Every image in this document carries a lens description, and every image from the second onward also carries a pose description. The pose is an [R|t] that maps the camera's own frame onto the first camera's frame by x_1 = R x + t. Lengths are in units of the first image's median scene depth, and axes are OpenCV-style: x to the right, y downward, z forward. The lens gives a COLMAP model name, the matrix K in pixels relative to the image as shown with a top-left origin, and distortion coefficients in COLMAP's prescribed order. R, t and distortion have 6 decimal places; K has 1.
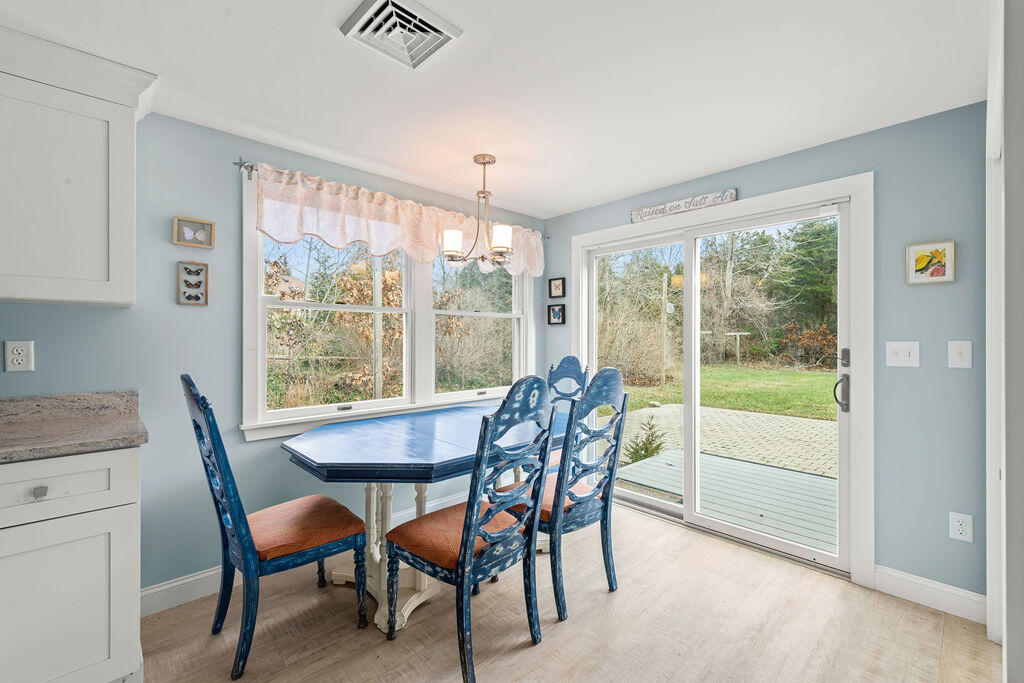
lens RADIAL K [[444.0, 0, 508.6], [0, 444.0, 338.8], [0, 0, 1]] dist [0.007968, -0.000106]
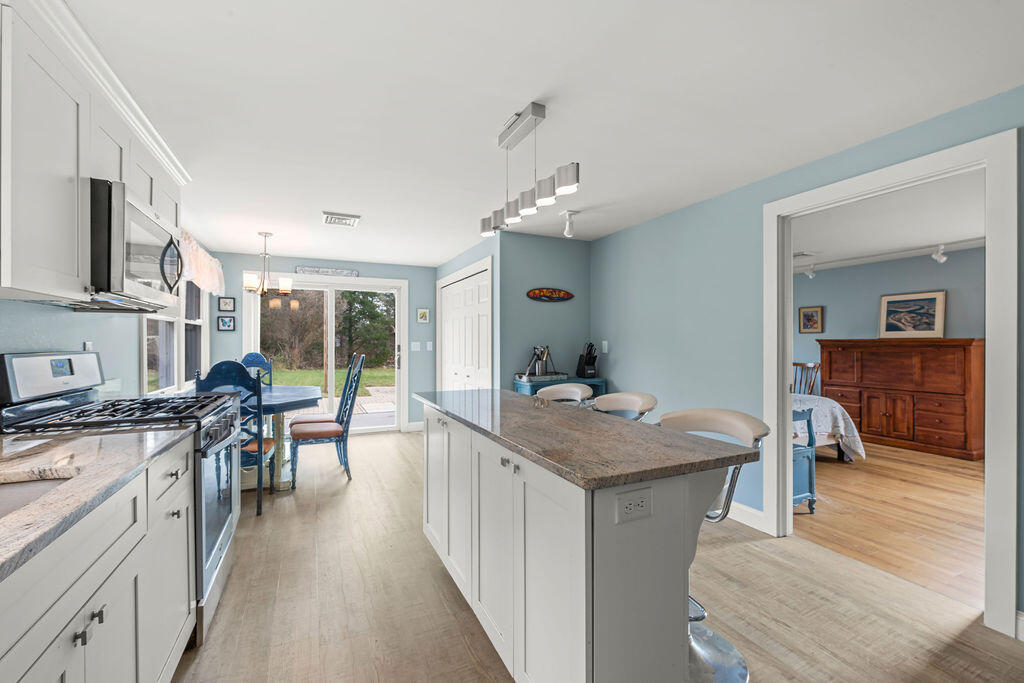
lens RADIAL K [[444.0, 0, 526.0], [0, 444.0, 343.5], [0, 0, 1]] dist [0.007968, -0.000106]
pose [[0.300502, -0.003820, 0.953774, -1.081643], [0.001218, 0.999993, 0.003621, 0.003688], [-0.953780, 0.000074, 0.300504, -0.353746]]
